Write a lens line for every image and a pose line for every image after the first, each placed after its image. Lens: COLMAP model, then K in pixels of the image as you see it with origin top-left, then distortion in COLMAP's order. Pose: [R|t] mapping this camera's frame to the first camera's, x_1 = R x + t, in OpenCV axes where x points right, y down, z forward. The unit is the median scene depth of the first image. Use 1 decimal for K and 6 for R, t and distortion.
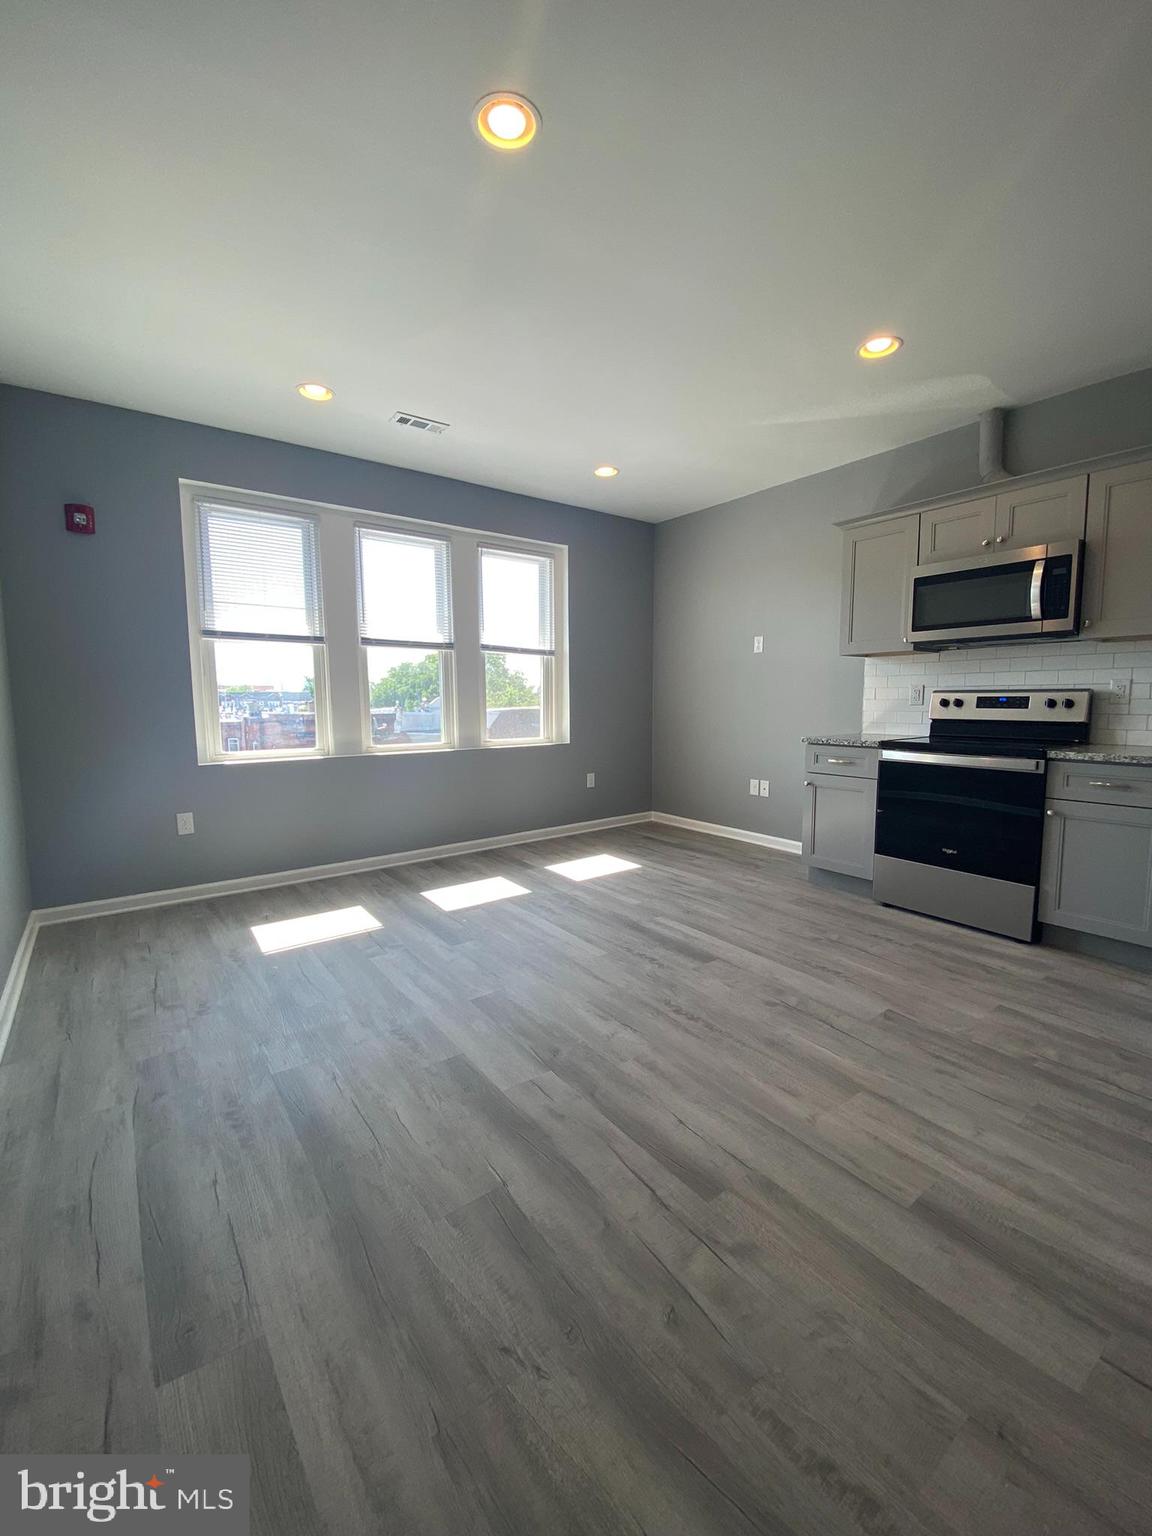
lens RADIAL K [[624.4, 0, 573.6], [0, 624.4, 775.2], [0, 0, 1]] dist [0.014835, -0.013929]
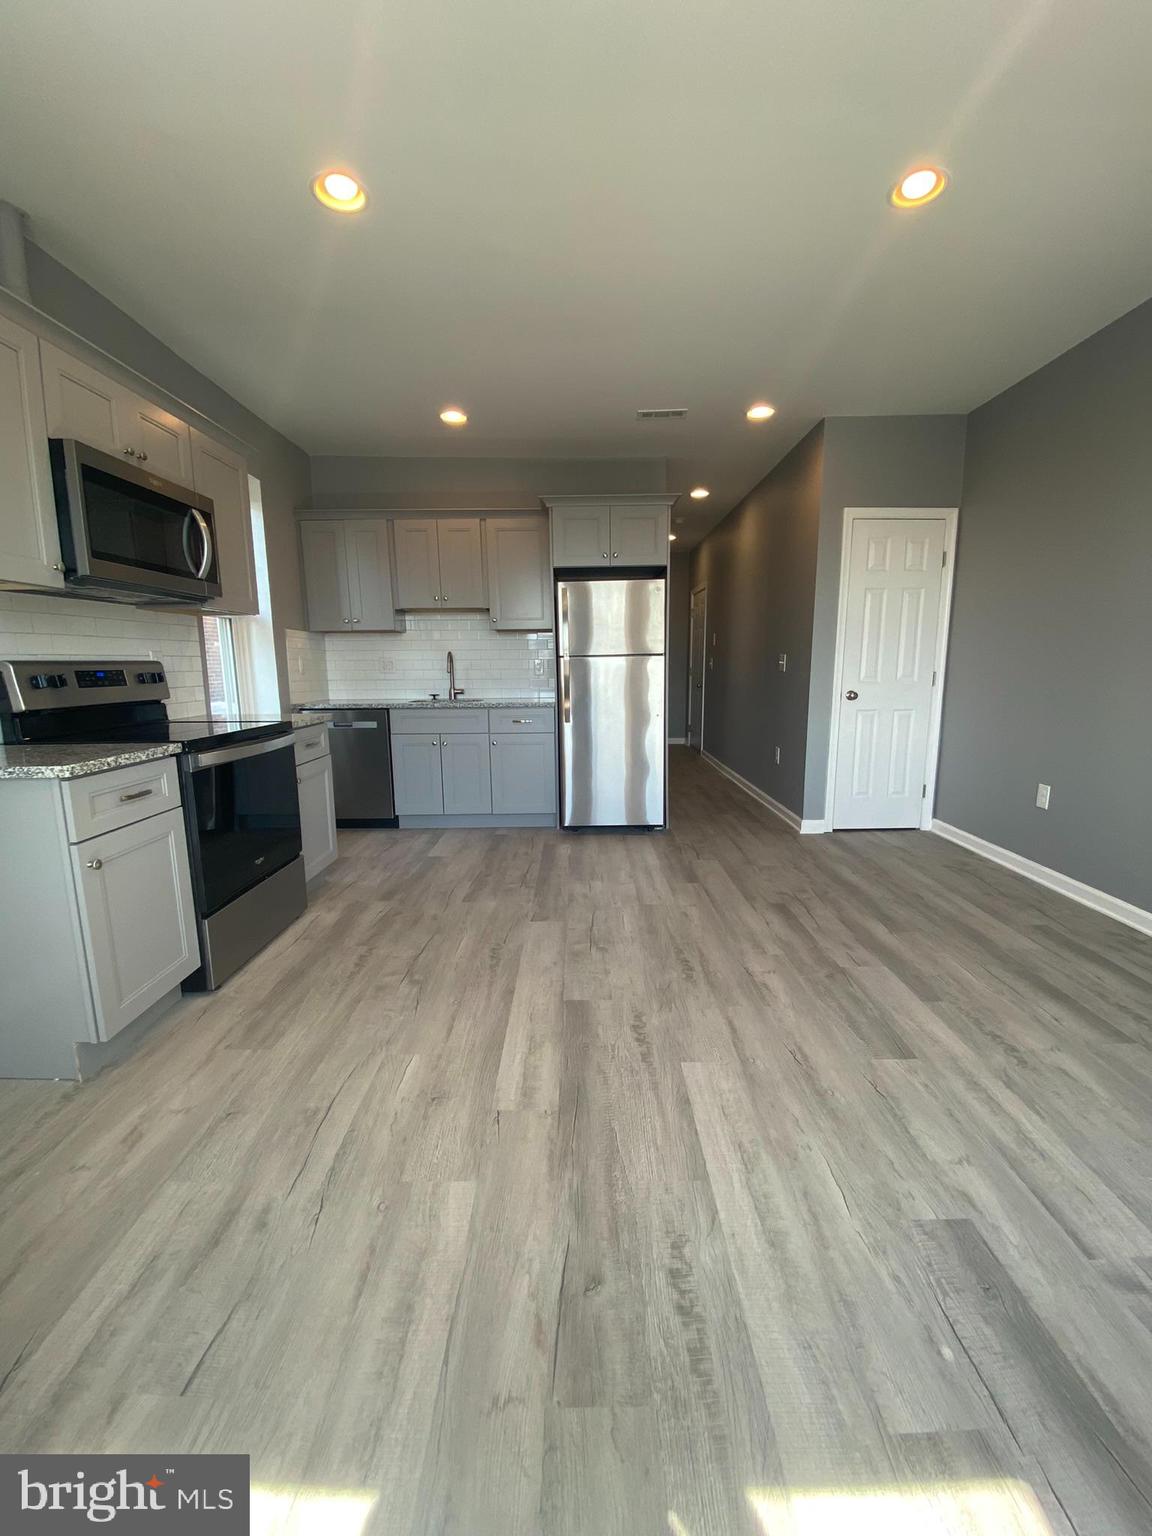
lens RADIAL K [[624.4, 0, 581.6], [0, 624.4, 761.0], [0, 0, 1]] dist [0.014835, -0.013929]
pose [[-0.808755, -0.081424, 0.582483, -0.194455], [0.085181, 0.963713, 0.252986, -0.170293], [-0.581945, 0.254220, -0.772471, 1.347841]]
